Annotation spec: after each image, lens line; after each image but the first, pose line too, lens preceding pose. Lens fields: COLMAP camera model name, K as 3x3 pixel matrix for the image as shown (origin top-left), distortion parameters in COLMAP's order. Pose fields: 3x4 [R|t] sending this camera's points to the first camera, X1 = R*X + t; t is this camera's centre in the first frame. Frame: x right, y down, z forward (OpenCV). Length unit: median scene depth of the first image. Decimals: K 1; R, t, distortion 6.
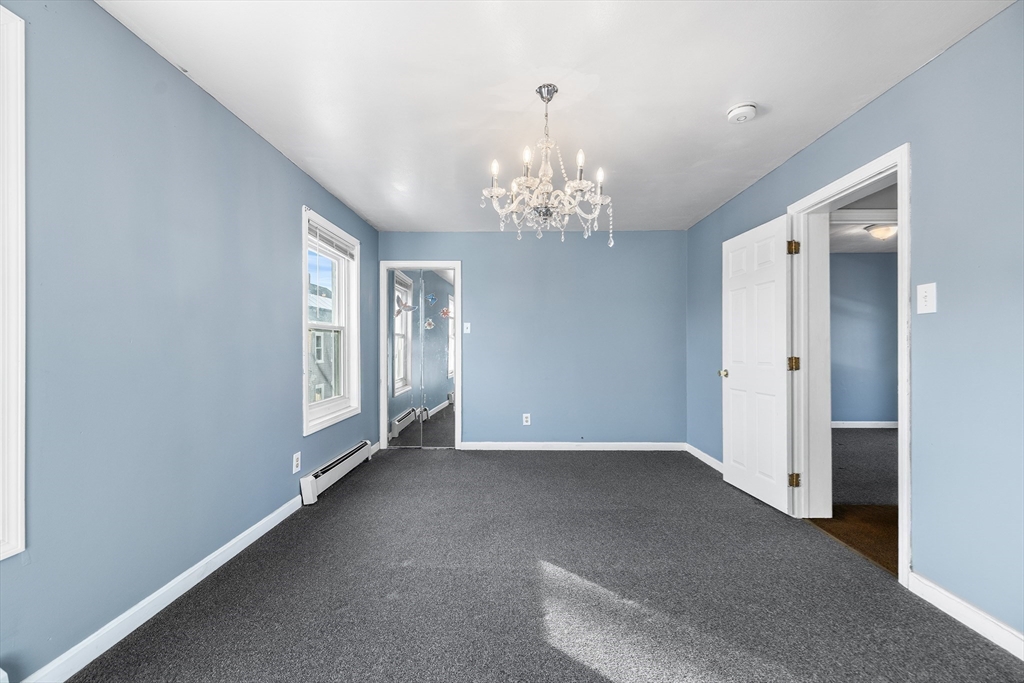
lens RADIAL K [[431.4, 0, 512.3], [0, 431.4, 344.1], [0, 0, 1]] dist [-0.003555, 0.000553]
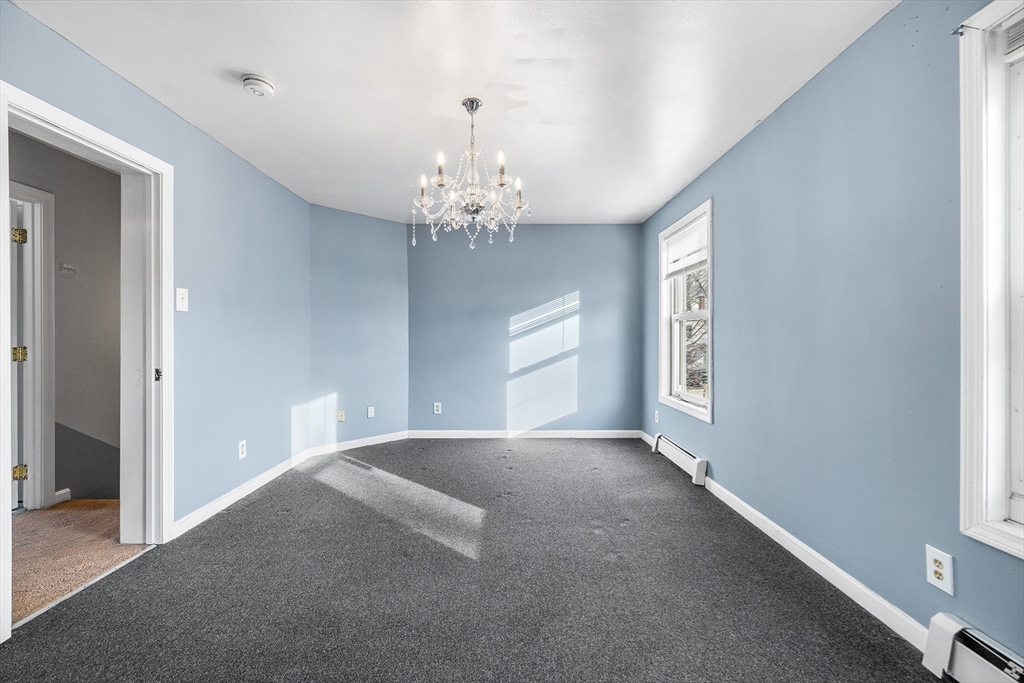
lens RADIAL K [[431.4, 0, 511.9], [0, 431.4, 339.3], [0, 0, 1]] dist [-0.003555, 0.000553]
pose [[-0.999743, 0.000082, -0.022649, 0.004685], [0.000131, 0.999998, -0.002170, 0.014942], [0.022649, -0.002172, -0.999741, 2.138818]]
